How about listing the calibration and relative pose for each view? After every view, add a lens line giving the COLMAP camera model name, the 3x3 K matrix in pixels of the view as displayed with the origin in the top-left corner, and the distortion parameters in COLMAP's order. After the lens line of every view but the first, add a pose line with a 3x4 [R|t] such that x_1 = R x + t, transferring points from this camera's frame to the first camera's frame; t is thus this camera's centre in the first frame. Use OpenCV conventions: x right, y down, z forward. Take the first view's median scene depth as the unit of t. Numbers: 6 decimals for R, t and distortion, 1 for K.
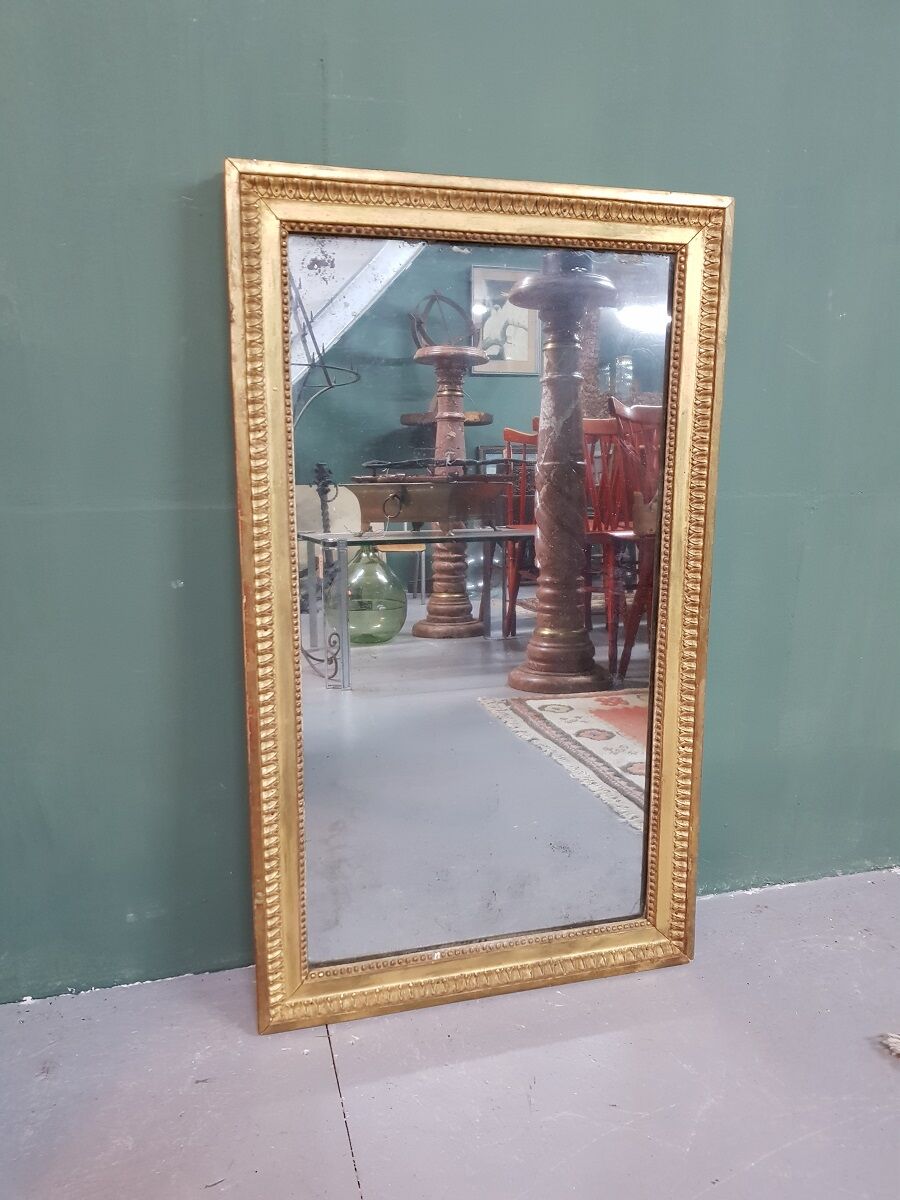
lens RADIAL K [[924.4, 0, 471.4], [0, 924.4, 600.4], [0, 0, 1]] dist [0.067878, -0.115385]
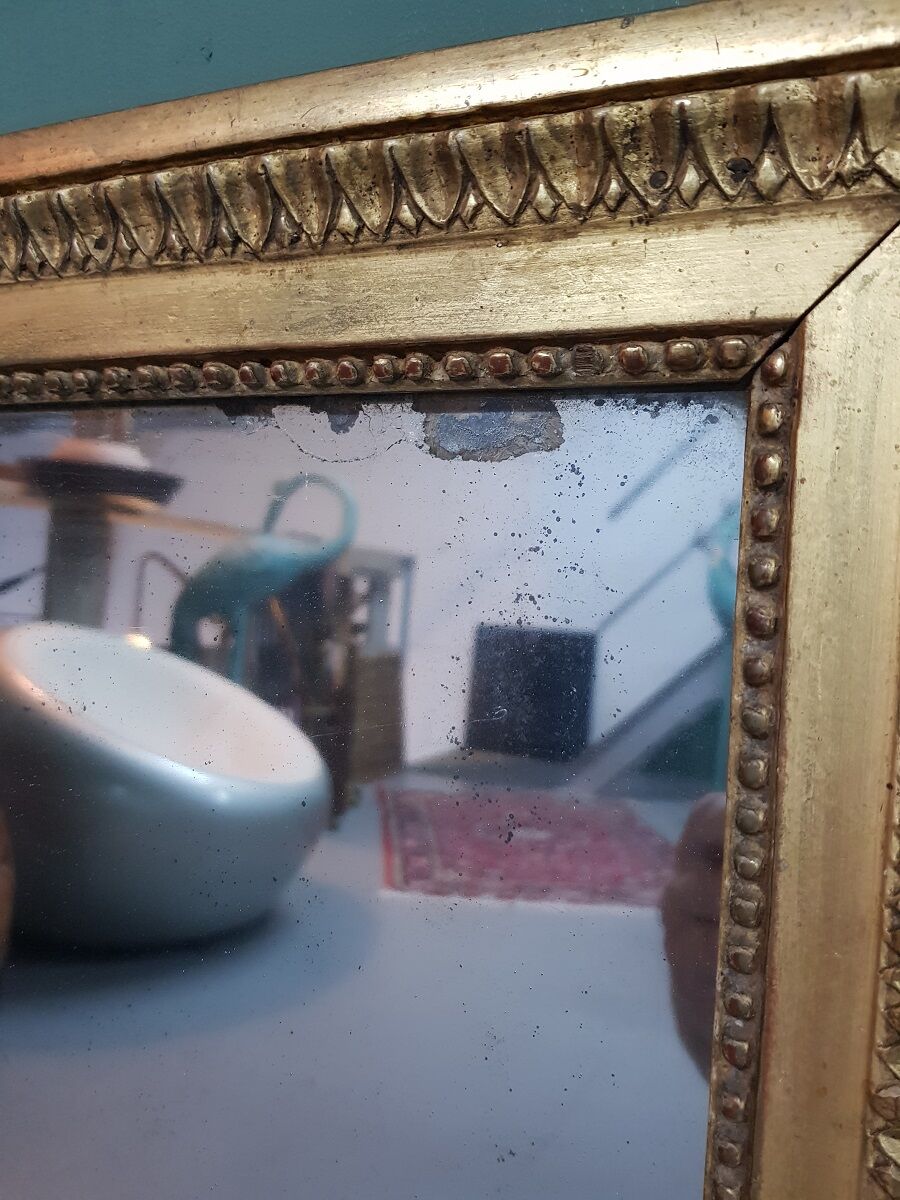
lens RADIAL K [[942.9, 0, 478.5], [0, 942.9, 613.0], [0, 0, 1]] dist [0.061990, -0.166661]
pose [[0.772660, 0.068792, -0.631082, 0.294820], [-0.151317, 0.985415, -0.077847, -0.318677], [0.616523, 0.155642, 0.771800, 0.865290]]
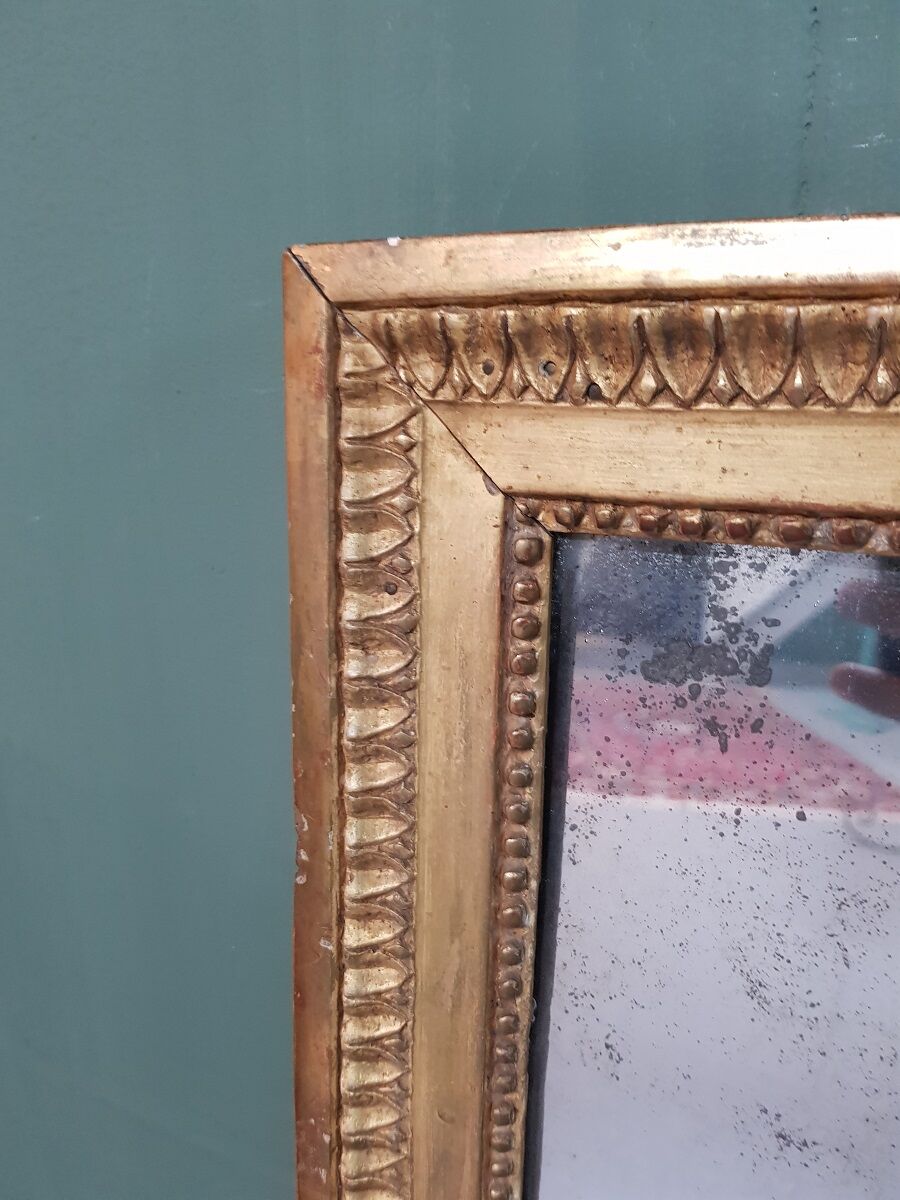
lens RADIAL K [[942.9, 0, 478.5], [0, 942.9, 613.0], [0, 0, 1]] dist [0.061990, -0.166661]
pose [[0.747011, 0.158006, -0.645762, -0.055424], [-0.146753, 0.986576, 0.071635, -0.355364], [0.648412, 0.041255, 0.760171, 0.745331]]
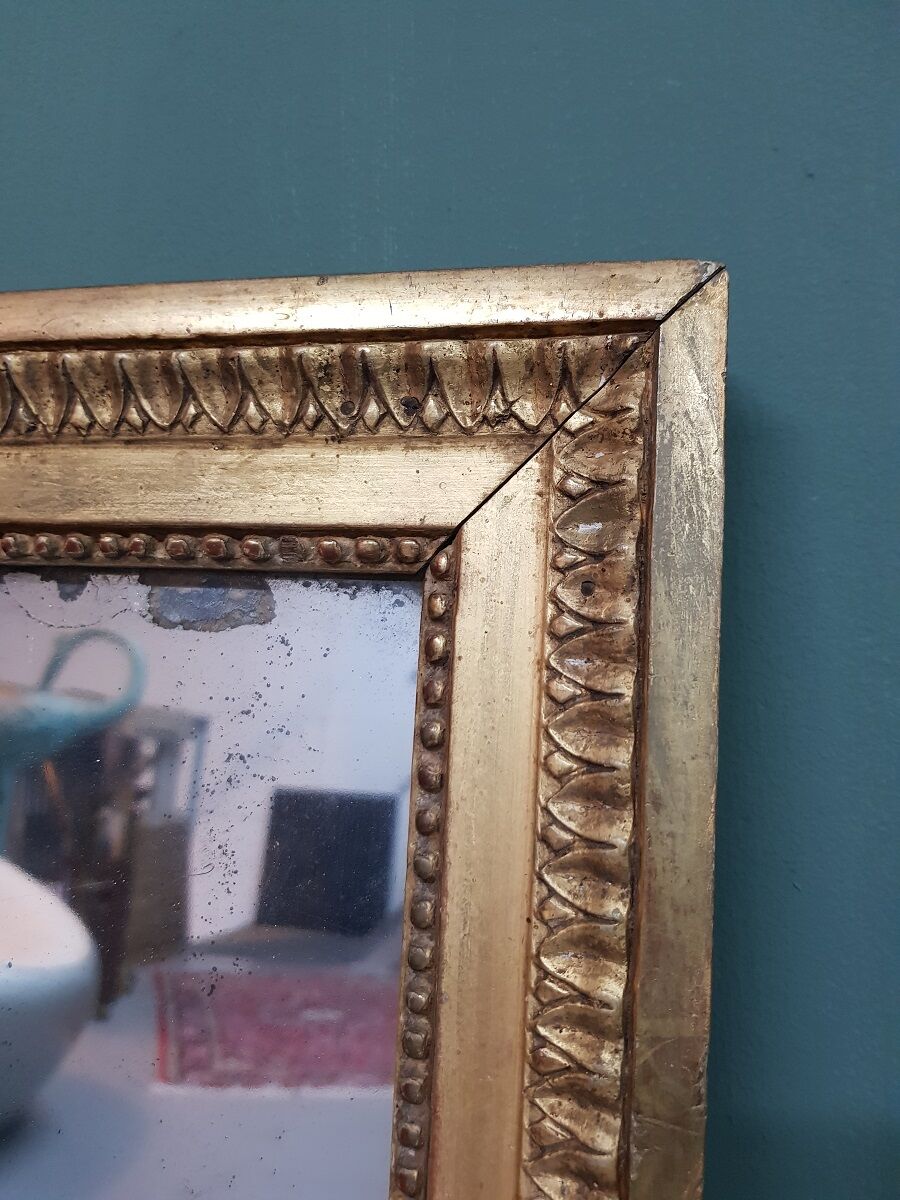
lens RADIAL K [[948.5, 0, 474.3], [0, 948.5, 631.1], [0, 0, 1]] dist [0.094494, -0.248258]
pose [[0.882438, -0.002219, -0.470423, 0.326378], [-0.133238, 0.957863, -0.254453, -0.318134], [0.451165, 0.287217, 0.844959, 0.856485]]
